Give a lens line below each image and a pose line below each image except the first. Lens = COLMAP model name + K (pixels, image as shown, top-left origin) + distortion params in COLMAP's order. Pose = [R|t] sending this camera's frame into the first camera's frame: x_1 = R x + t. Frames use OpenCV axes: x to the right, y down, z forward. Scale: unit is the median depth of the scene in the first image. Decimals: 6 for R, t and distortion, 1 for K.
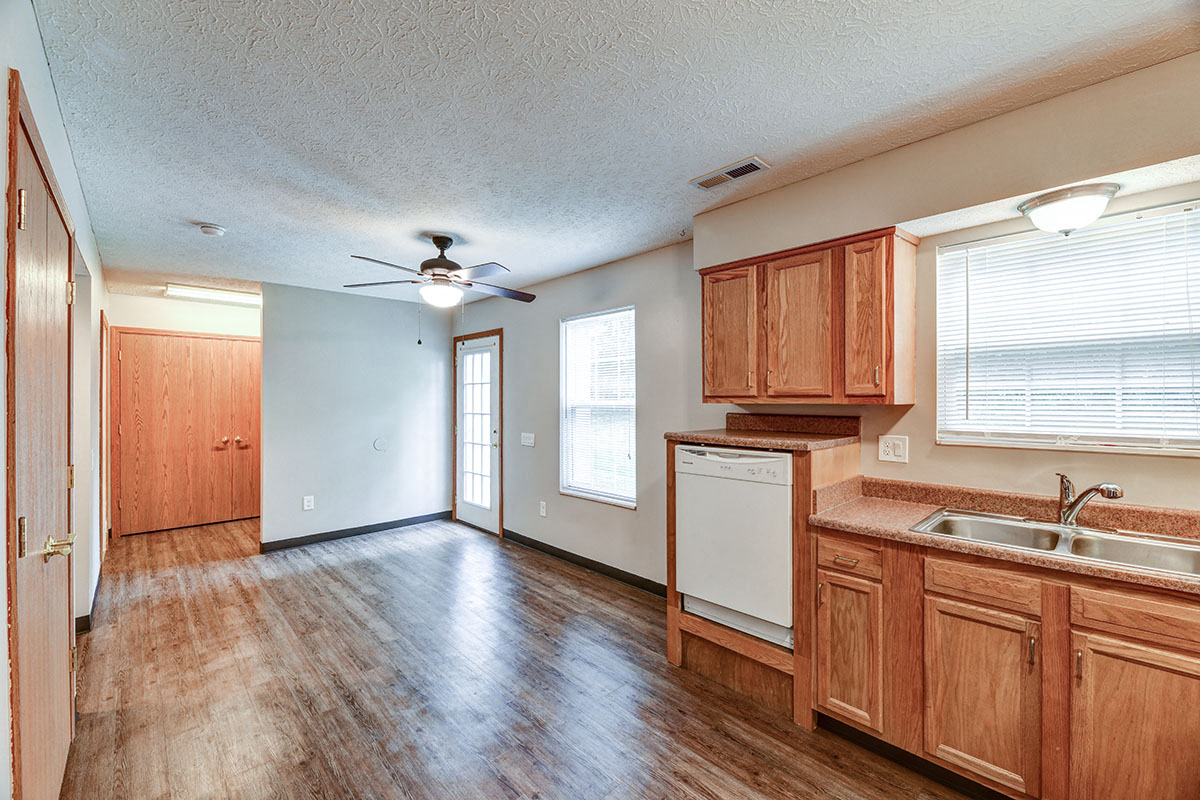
lens RADIAL K [[483.7, 0, 605.3], [0, 483.7, 397.9], [0, 0, 1]] dist [0.001683, -0.005102]
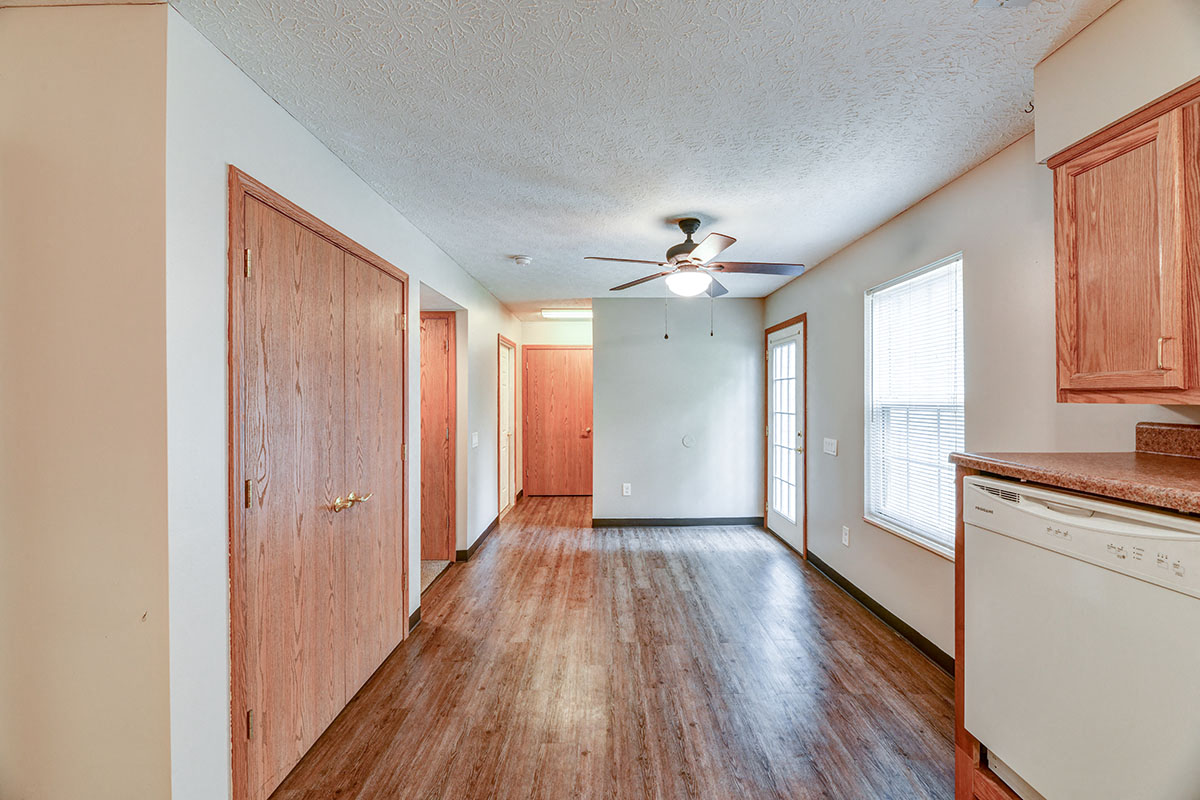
lens RADIAL K [[483.7, 0, 605.3], [0, 483.7, 397.9], [0, 0, 1]] dist [0.001683, -0.005102]
pose [[0.728699, -0.000056, -0.684834, 0.147406], [0.002943, 0.999991, 0.003051, 0.001458], [0.684827, -0.004239, 0.728693, 0.187055]]
